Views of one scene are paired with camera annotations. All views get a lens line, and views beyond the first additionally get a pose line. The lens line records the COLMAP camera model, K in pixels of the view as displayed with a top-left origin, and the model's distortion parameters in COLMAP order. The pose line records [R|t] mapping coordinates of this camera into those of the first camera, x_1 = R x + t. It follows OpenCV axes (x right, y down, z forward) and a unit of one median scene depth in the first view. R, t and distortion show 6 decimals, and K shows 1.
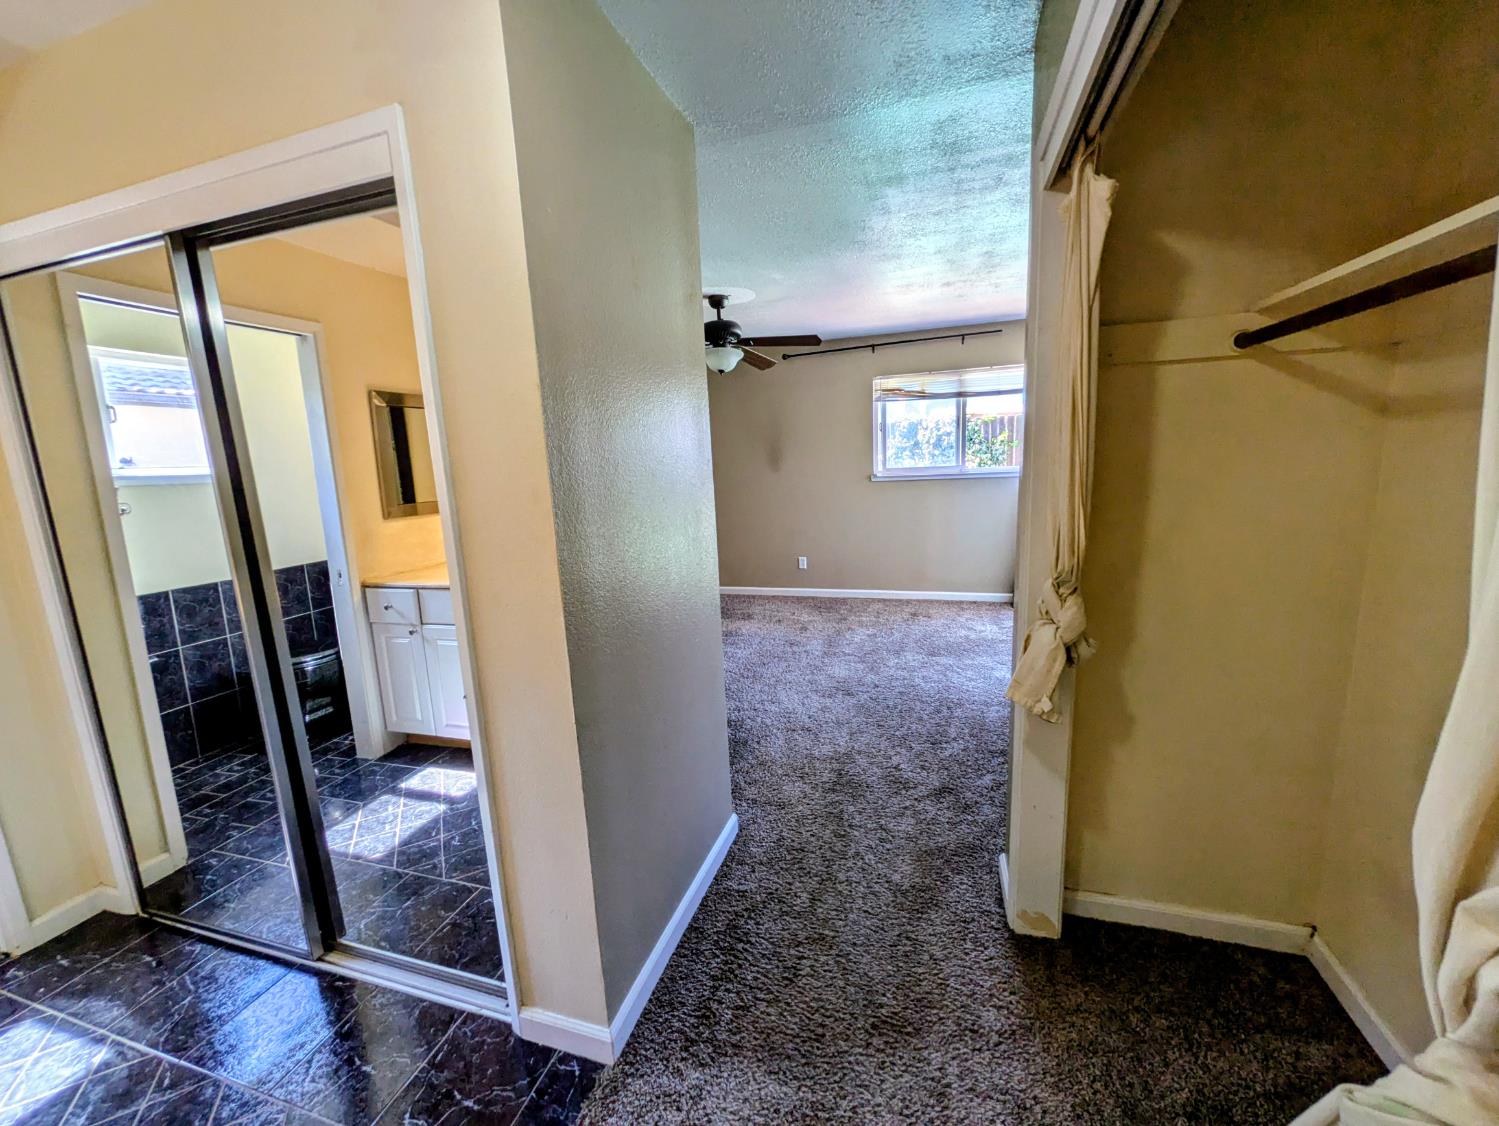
lens RADIAL K [[589.6, 0, 750.1], [0, 589.6, 561.4], [0, 0, 1]] dist [-0.001716, 0.000132]
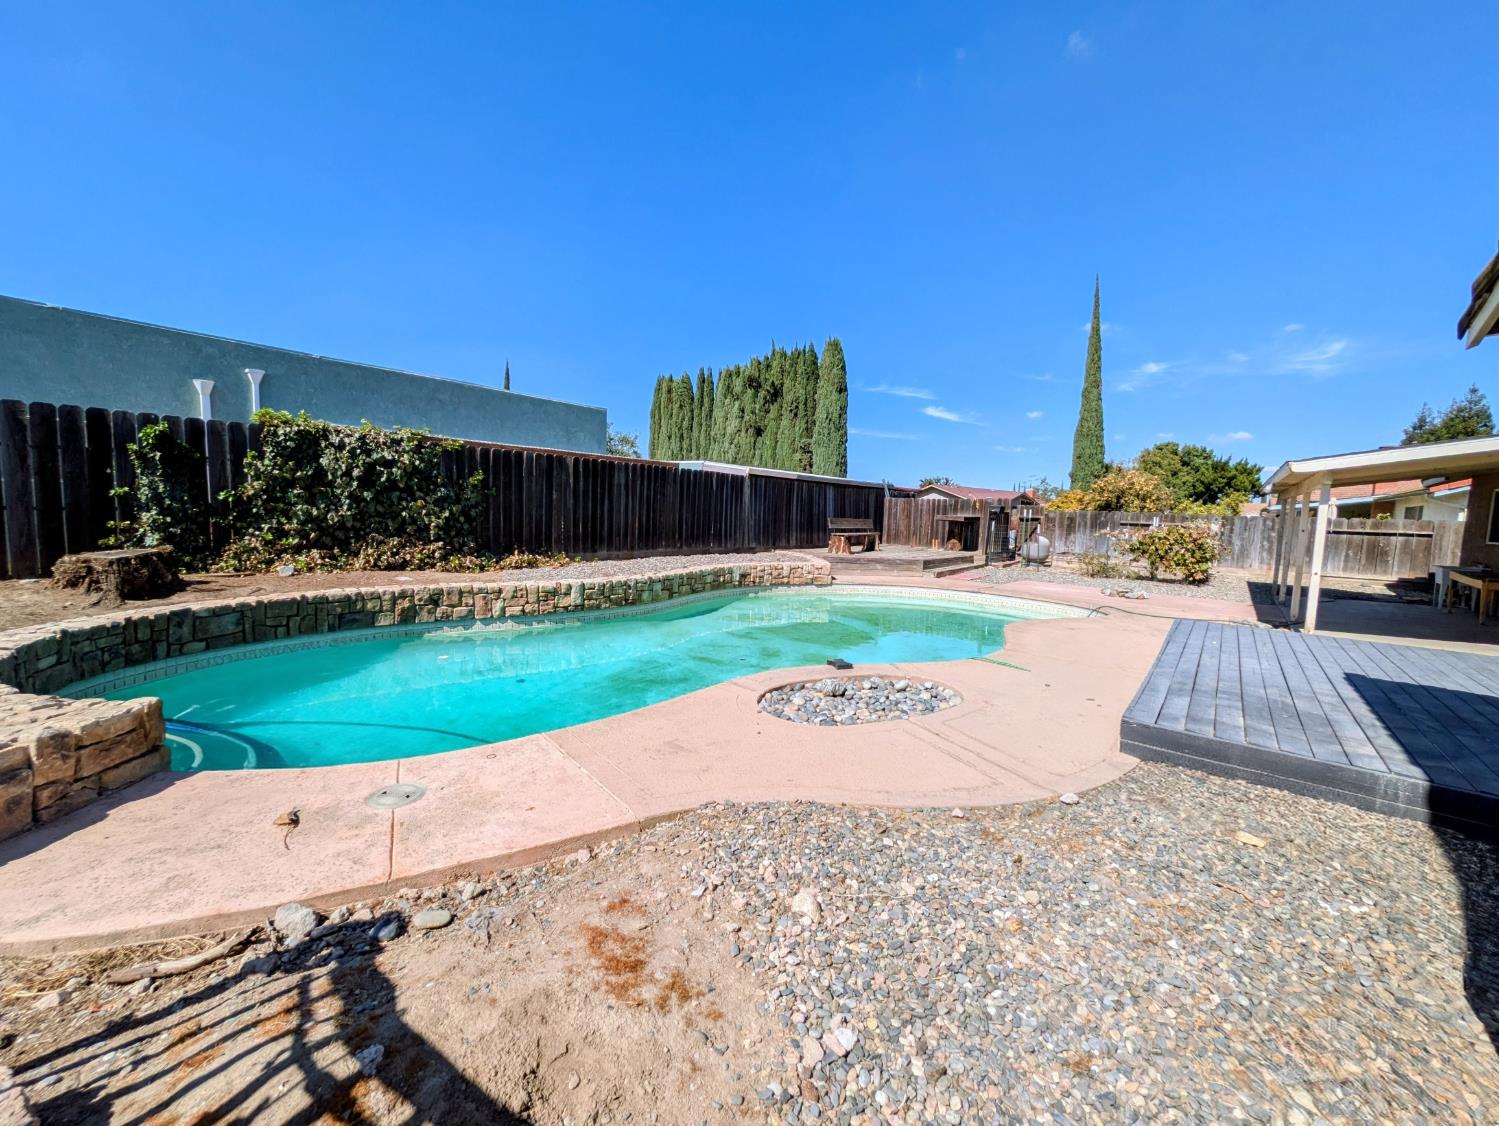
lens RADIAL K [[589.6, 0, 760.6], [0, 589.6, 572.5], [0, 0, 1]] dist [-0.001716, 0.000132]
pose [[0.354933, -0.041376, 0.933976, -0.161353], [0.115661, 0.993289, 0.000049, -0.225652], [-0.927709, 0.108008, 0.357337, 1.466792]]
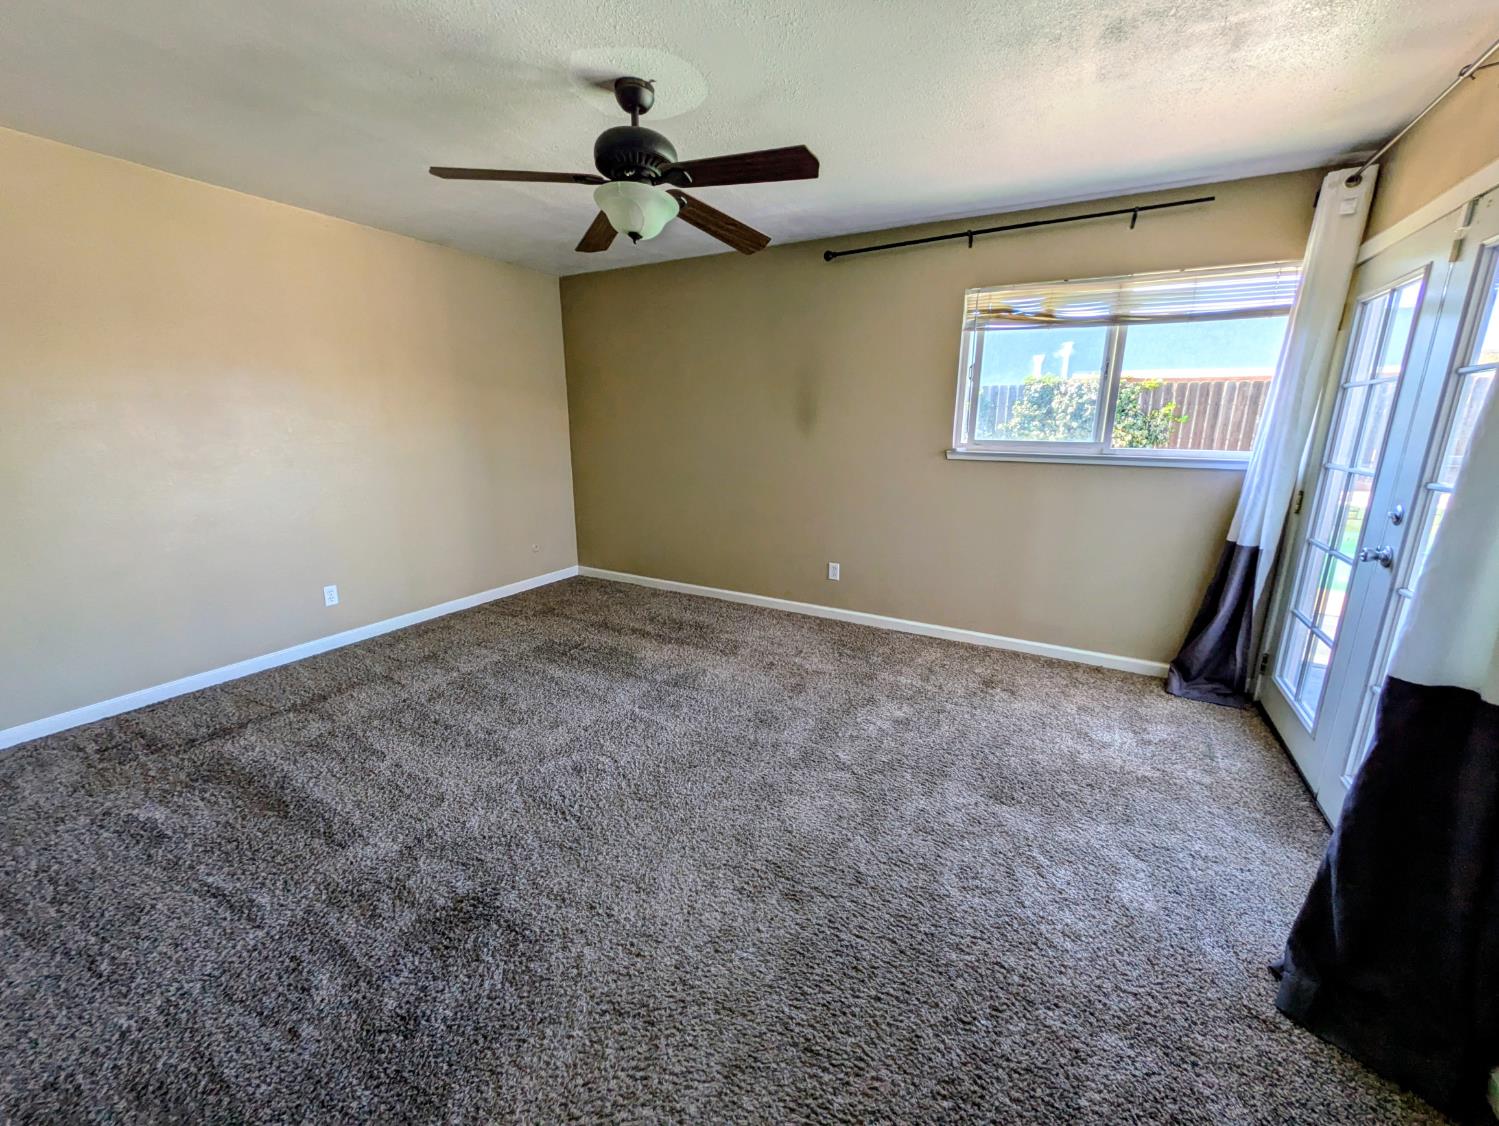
lens RADIAL K [[589.6, 0, 752.8], [0, 589.6, 560.5], [0, 0, 1]] dist [-0.001716, 0.000132]
pose [[0.979890, 0.097841, -0.173907, 0.129384], [-0.086636, 0.993713, 0.070912, -0.057378], [0.179752, -0.054419, 0.982206, 0.352603]]
